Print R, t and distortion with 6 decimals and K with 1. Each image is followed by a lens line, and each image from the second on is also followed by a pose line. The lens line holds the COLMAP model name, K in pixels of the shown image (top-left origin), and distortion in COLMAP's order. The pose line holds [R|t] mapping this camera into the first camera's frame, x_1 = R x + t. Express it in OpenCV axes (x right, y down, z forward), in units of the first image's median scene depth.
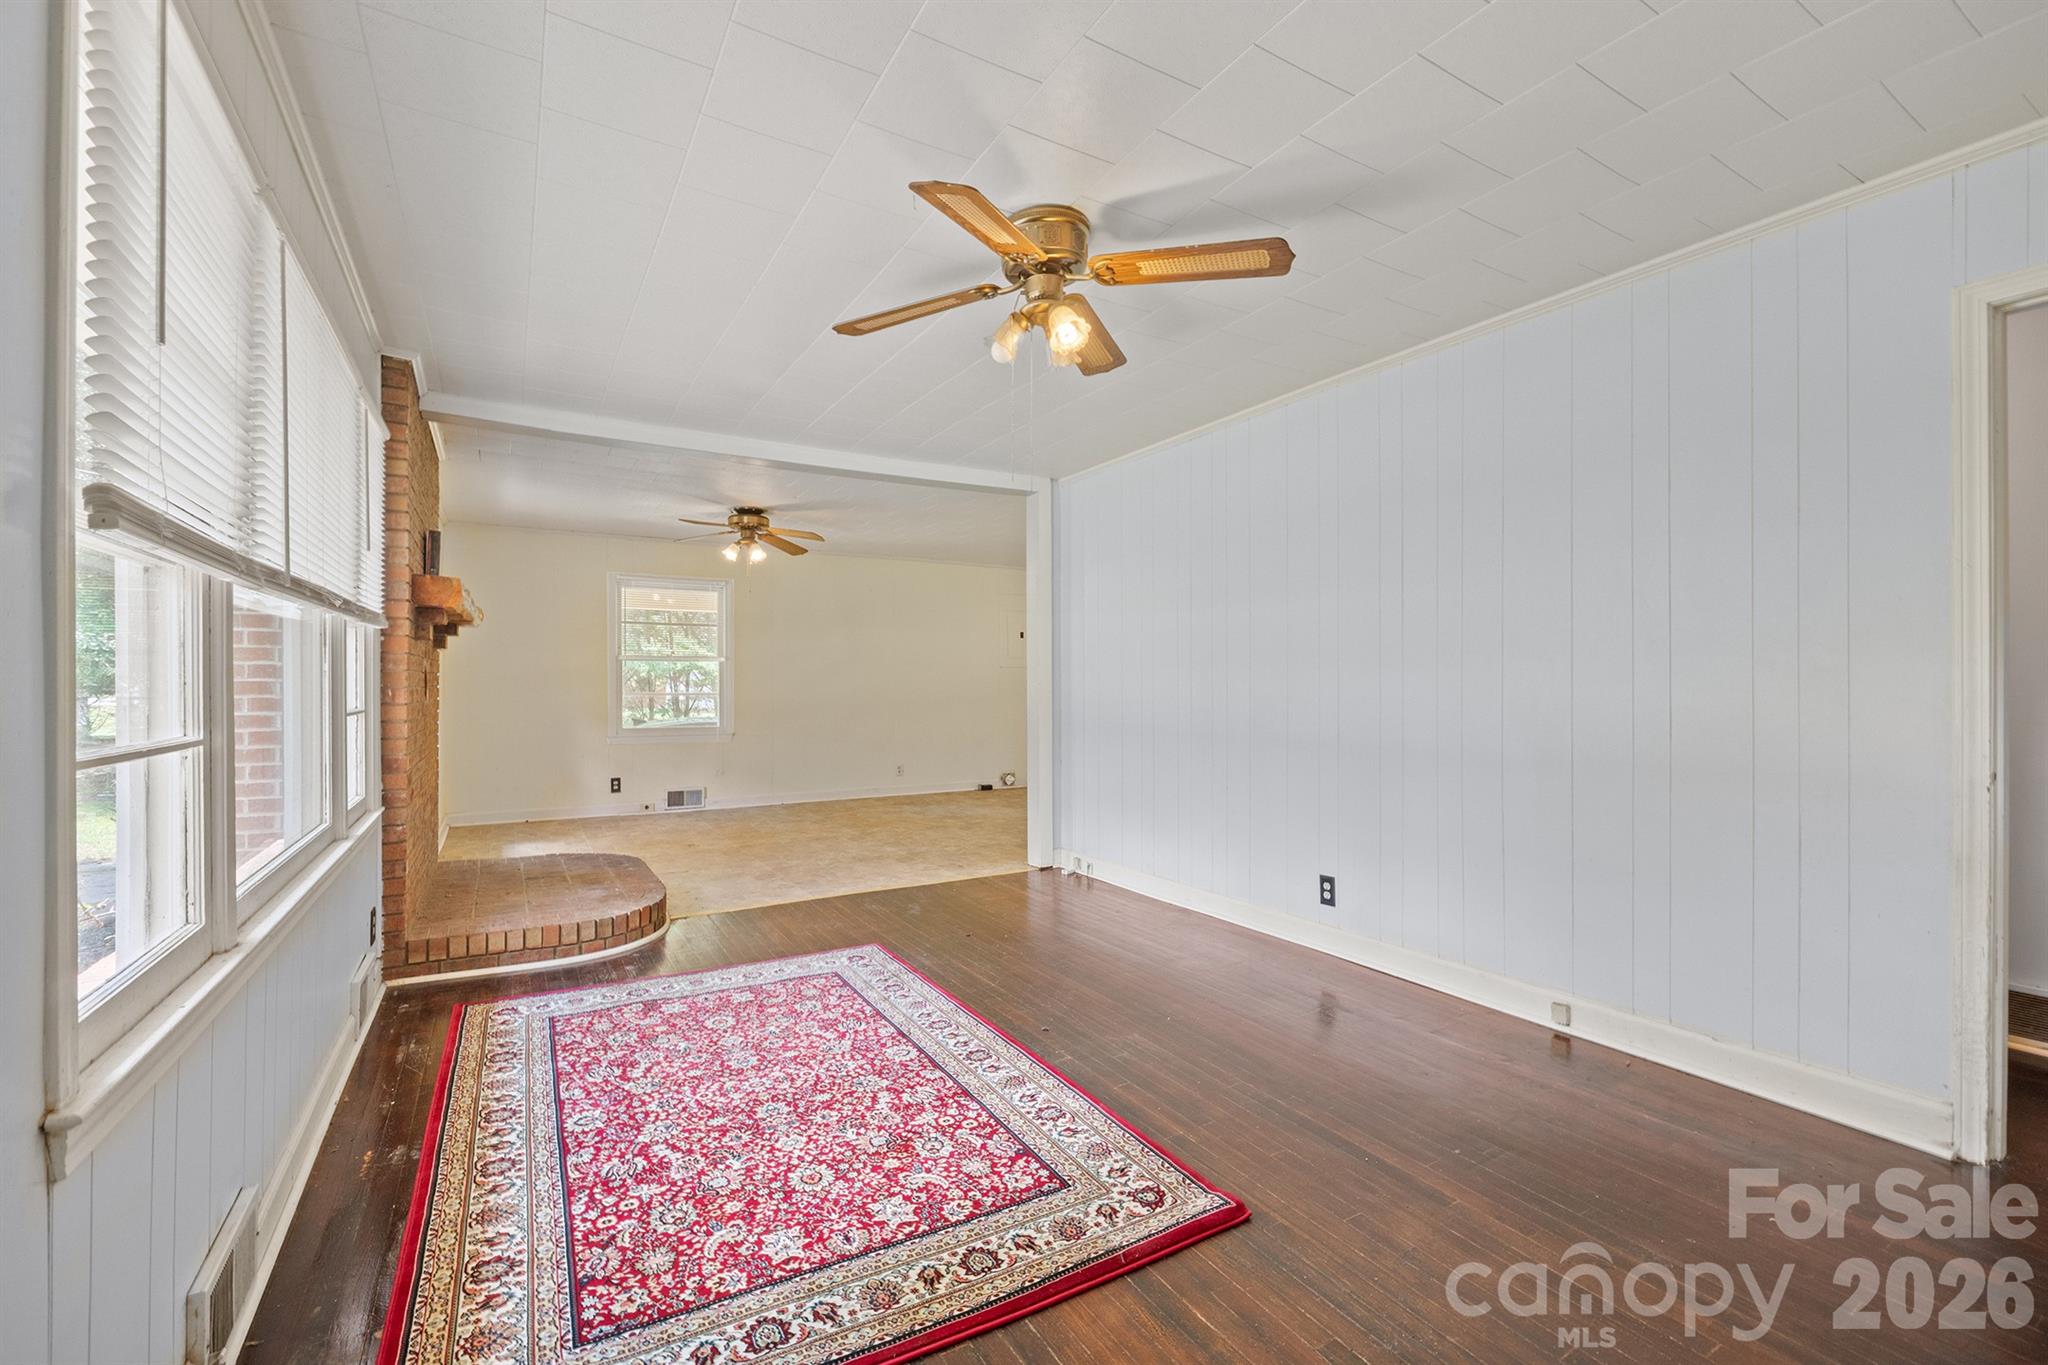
lens RADIAL K [[873.9, 0, 1021.2], [0, 873.9, 670.7], [0, 0, 1]] dist [-0.007134, -0.000072]
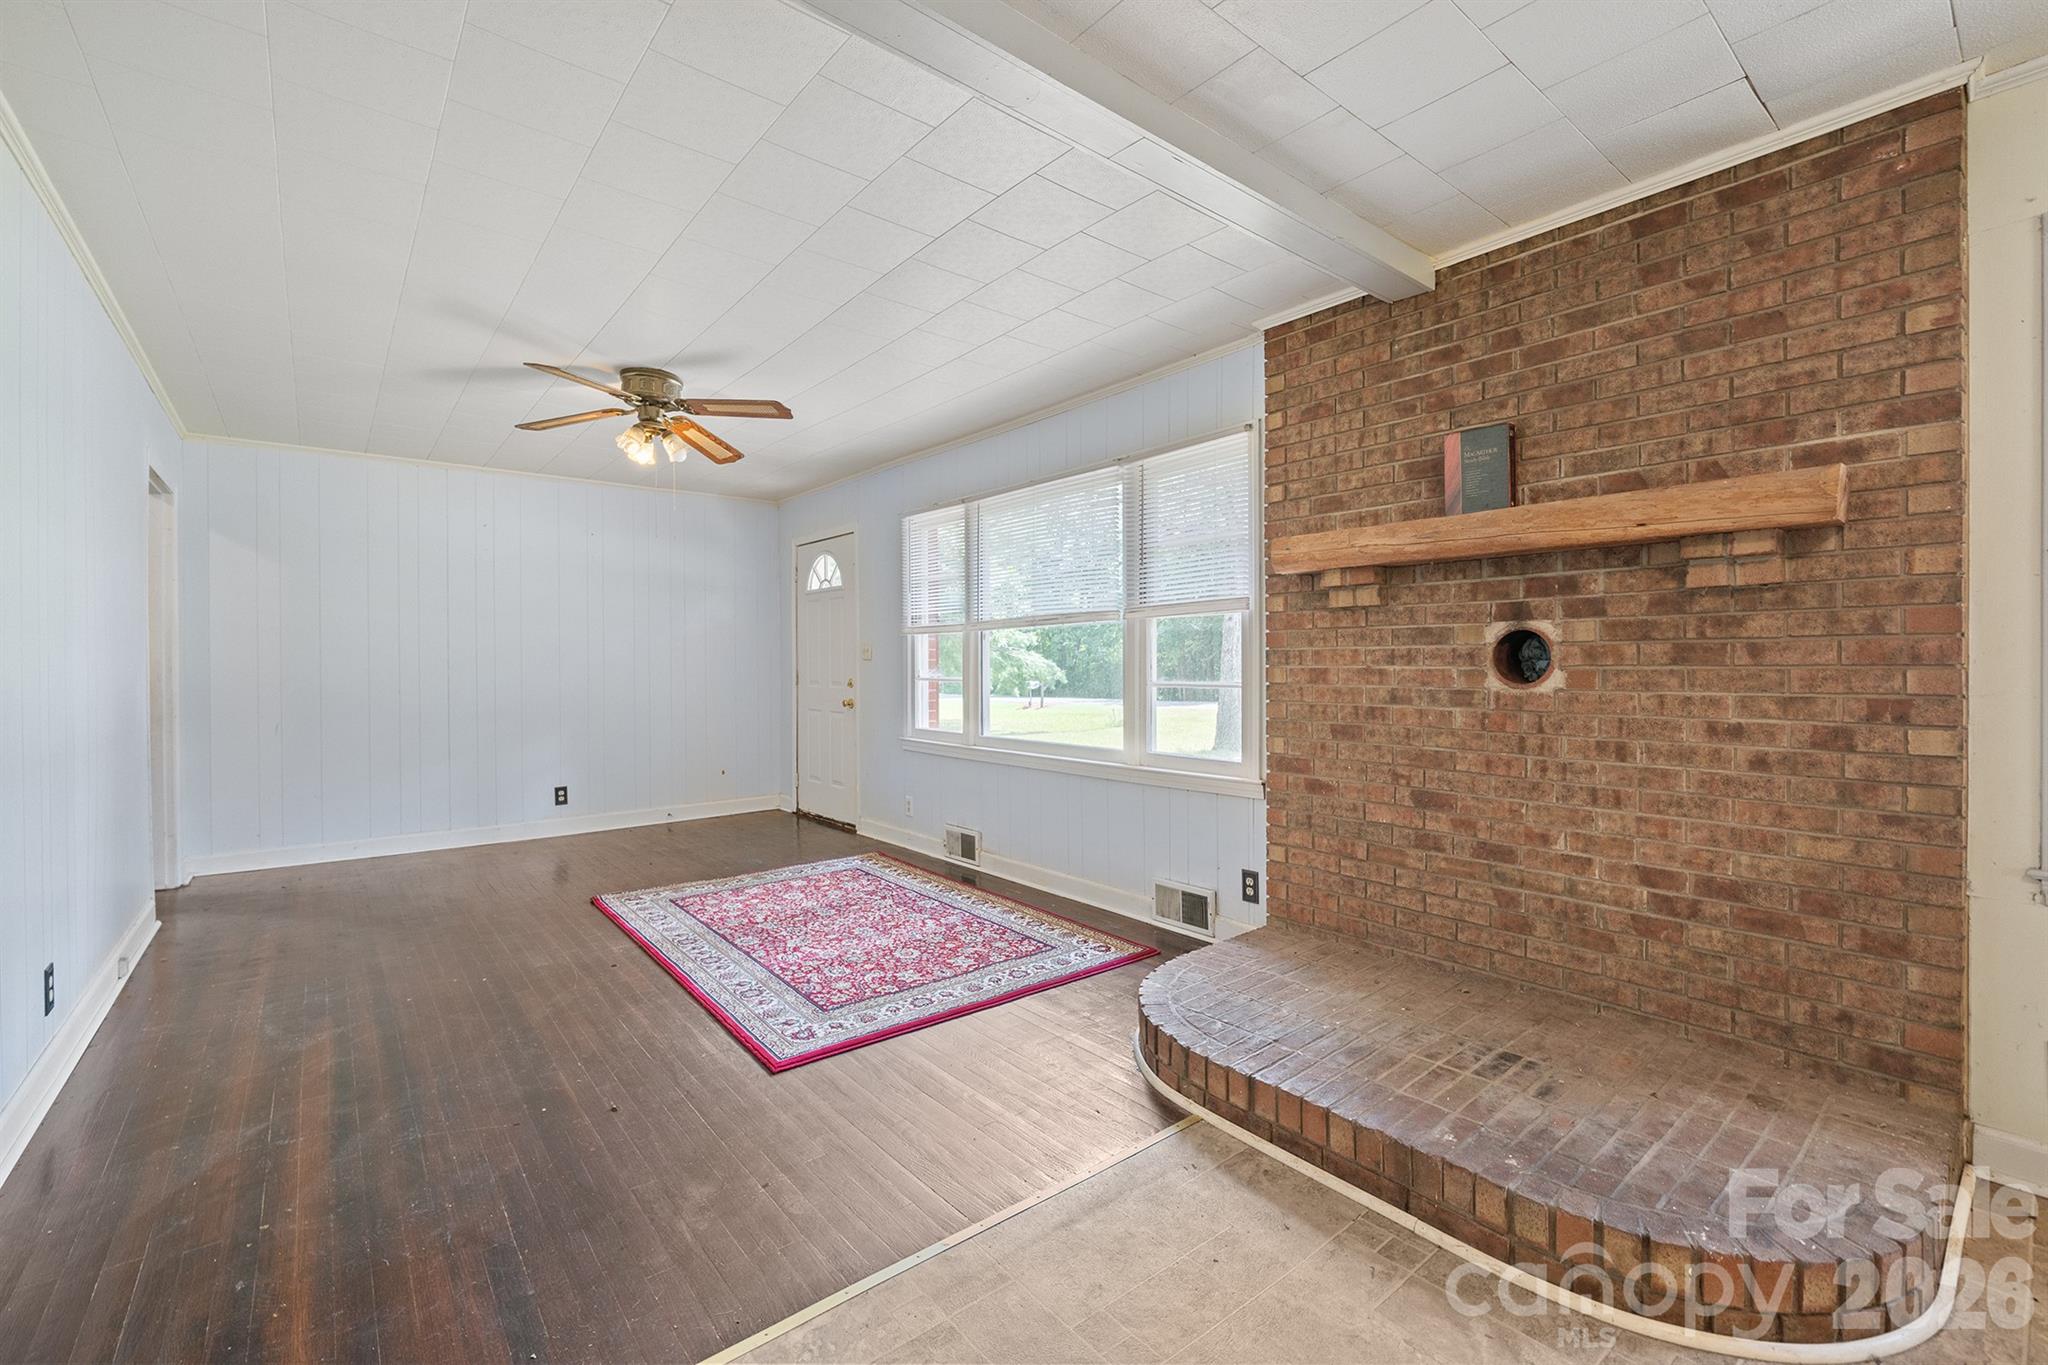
lens RADIAL K [[873.9, 0, 1021.2], [0, 873.9, 670.7], [0, 0, 1]] dist [-0.007134, -0.000072]
pose [[-0.989017, 0.005472, -0.147698, -0.316013], [0.006437, 0.999961, -0.006053, 0.032674], [0.147659, -0.006937, -0.989014, 2.108356]]
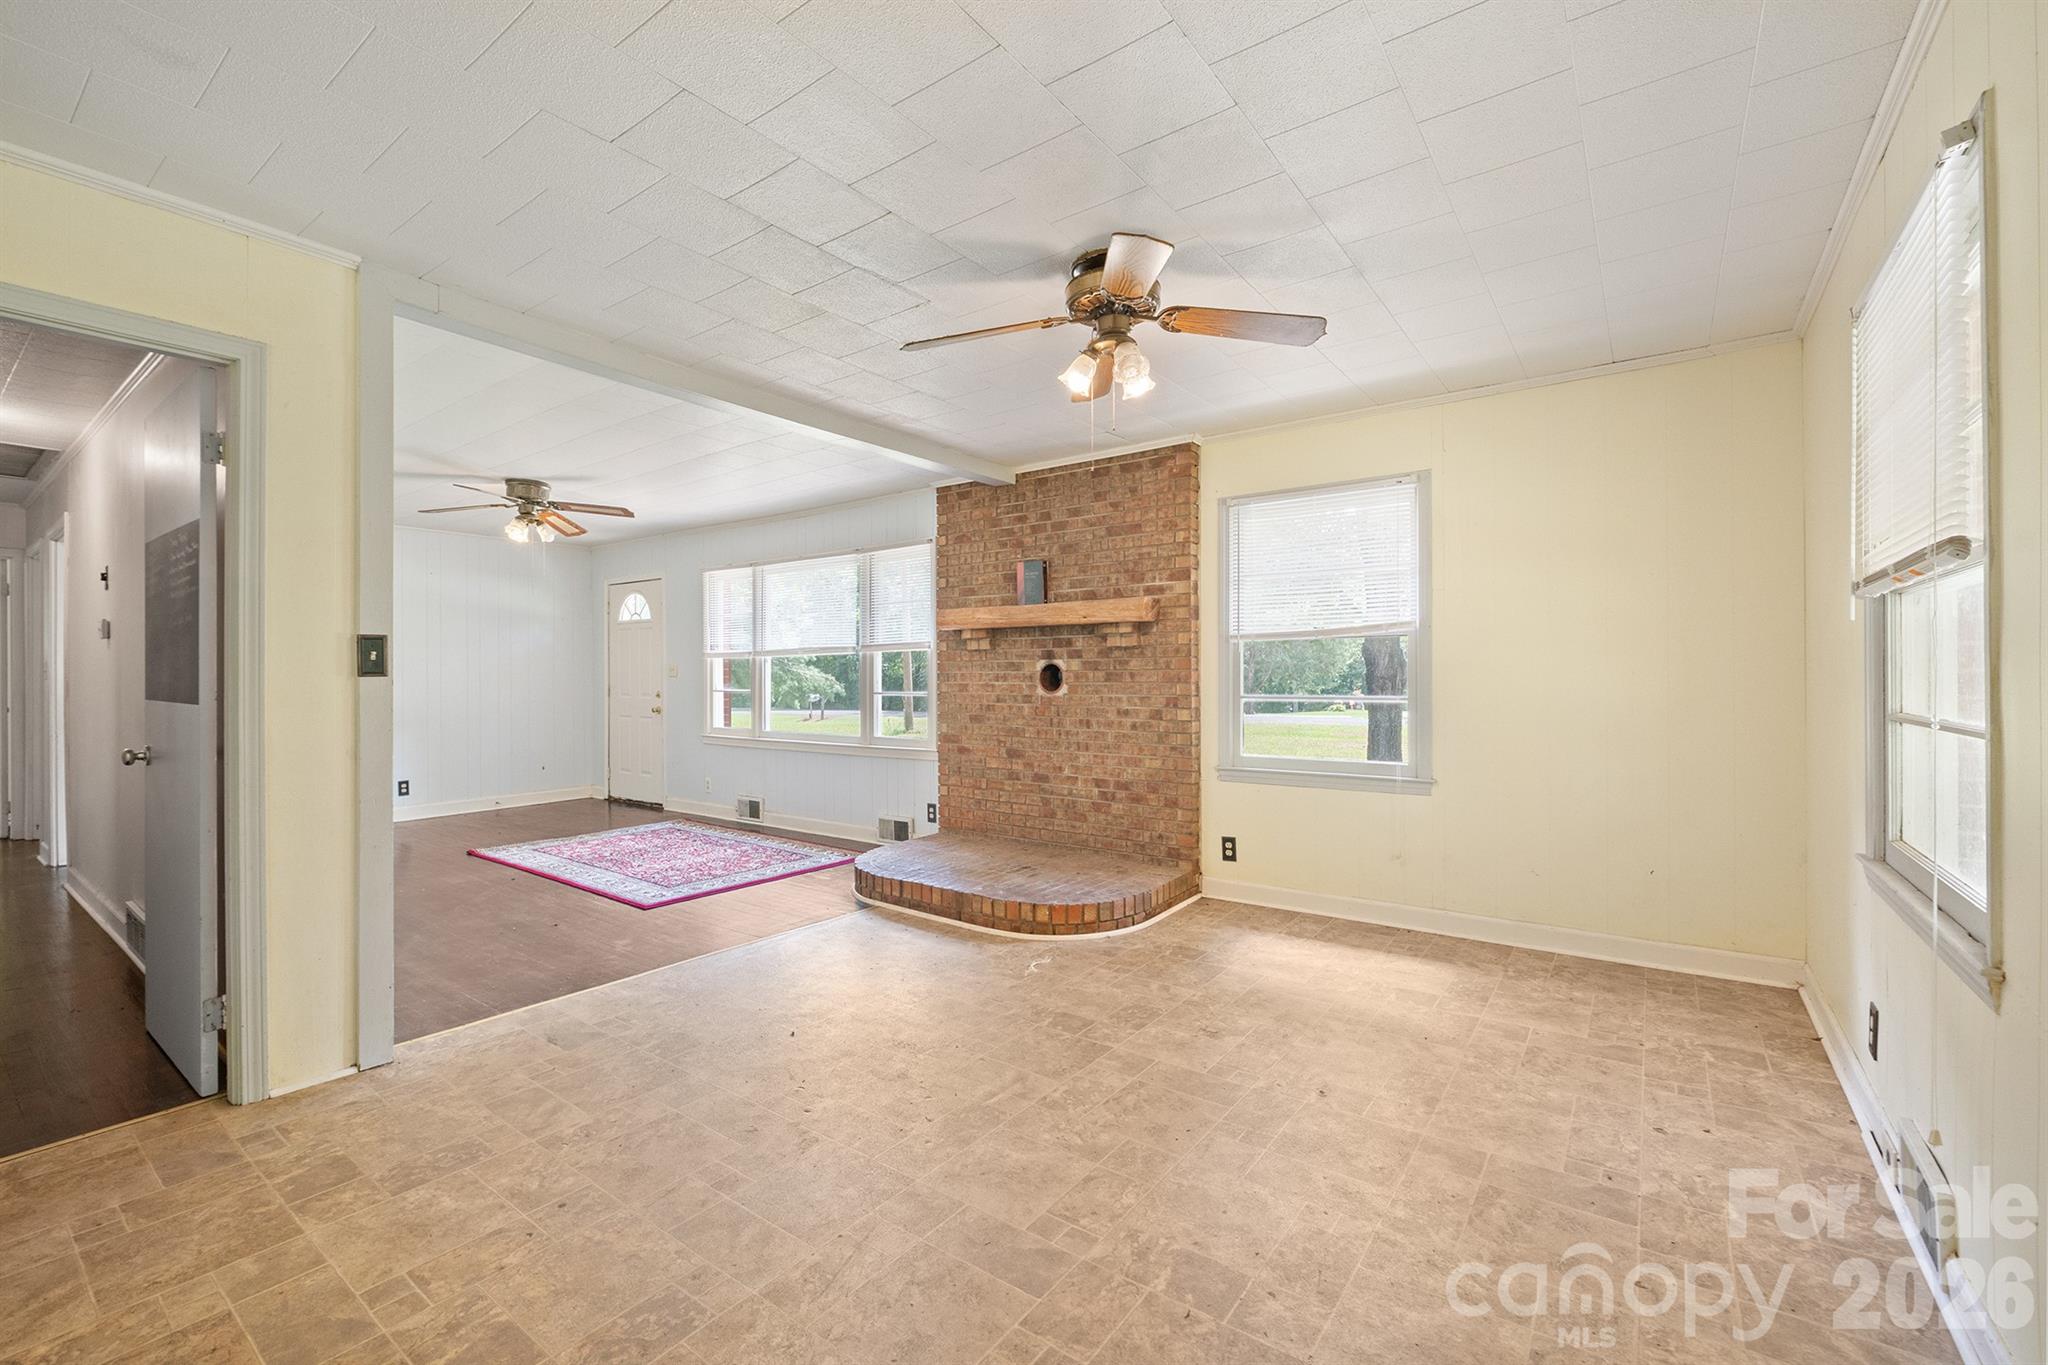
lens RADIAL K [[867.2, 0, 1028.2], [0, 867.2, 678.2], [0, 0, 1]] dist [-0.003340, -0.000315]
pose [[-0.920369, 0.004106, -0.391029, -0.230929], [0.008957, 0.999904, -0.010583, 0.035244], [0.390948, -0.013242, -0.920317, 2.854257]]
